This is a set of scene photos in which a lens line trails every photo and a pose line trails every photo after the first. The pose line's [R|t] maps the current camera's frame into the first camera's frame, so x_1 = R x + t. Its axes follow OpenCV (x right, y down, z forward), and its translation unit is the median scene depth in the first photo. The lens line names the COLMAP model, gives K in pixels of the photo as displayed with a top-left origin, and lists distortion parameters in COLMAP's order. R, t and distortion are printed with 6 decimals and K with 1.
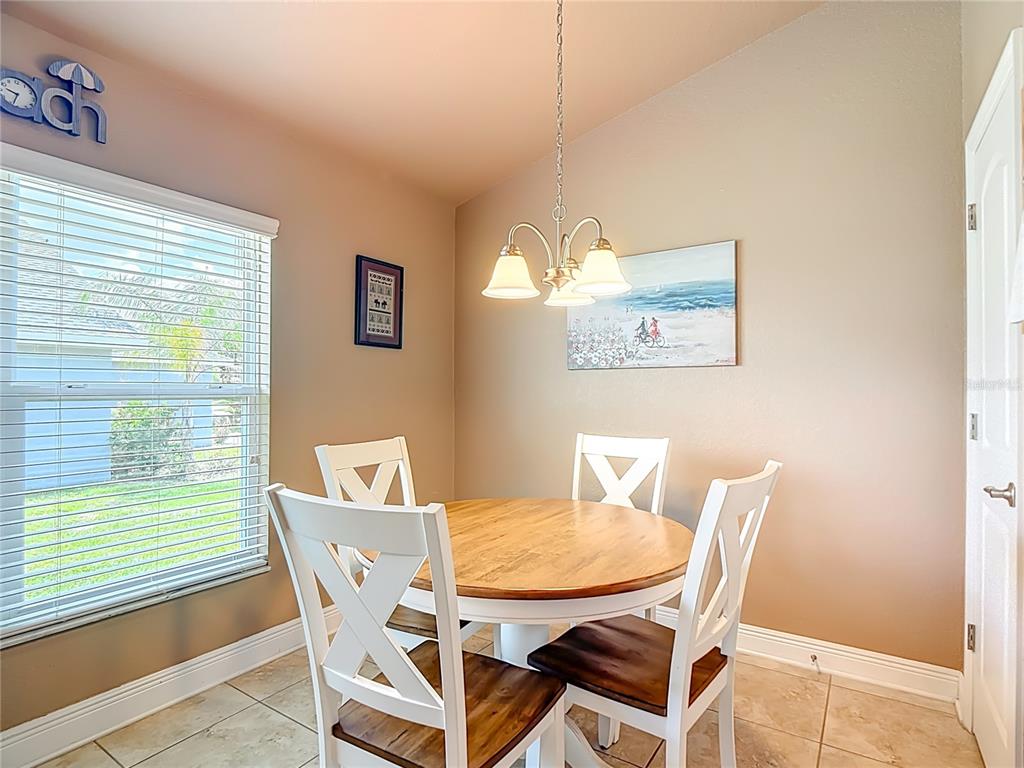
lens RADIAL K [[545.1, 0, 515.6], [0, 545.1, 387.9], [0, 0, 1]] dist [-0.000846, -0.014869]
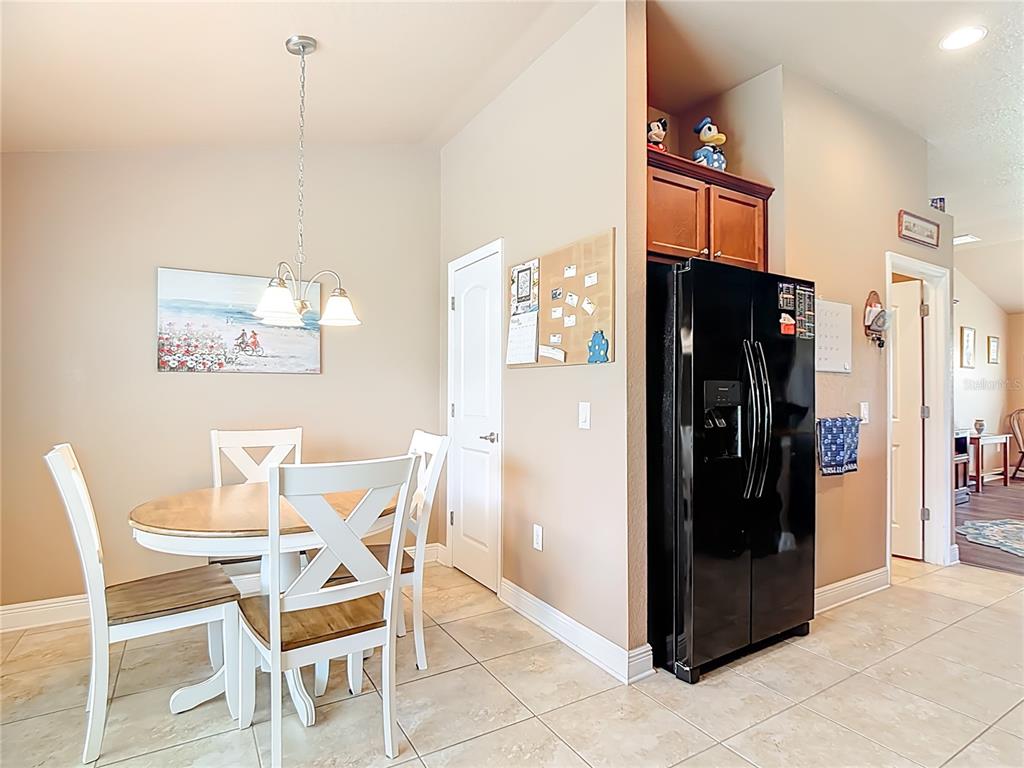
lens RADIAL K [[545.1, 0, 515.6], [0, 545.1, 387.9], [0, 0, 1]] dist [-0.000846, -0.014869]
pose [[0.428382, 0.007636, 0.903566, -0.578434], [-0.003814, 0.999971, -0.006642, 0.002111], [-0.903590, -0.000601, 0.428398, -0.036307]]
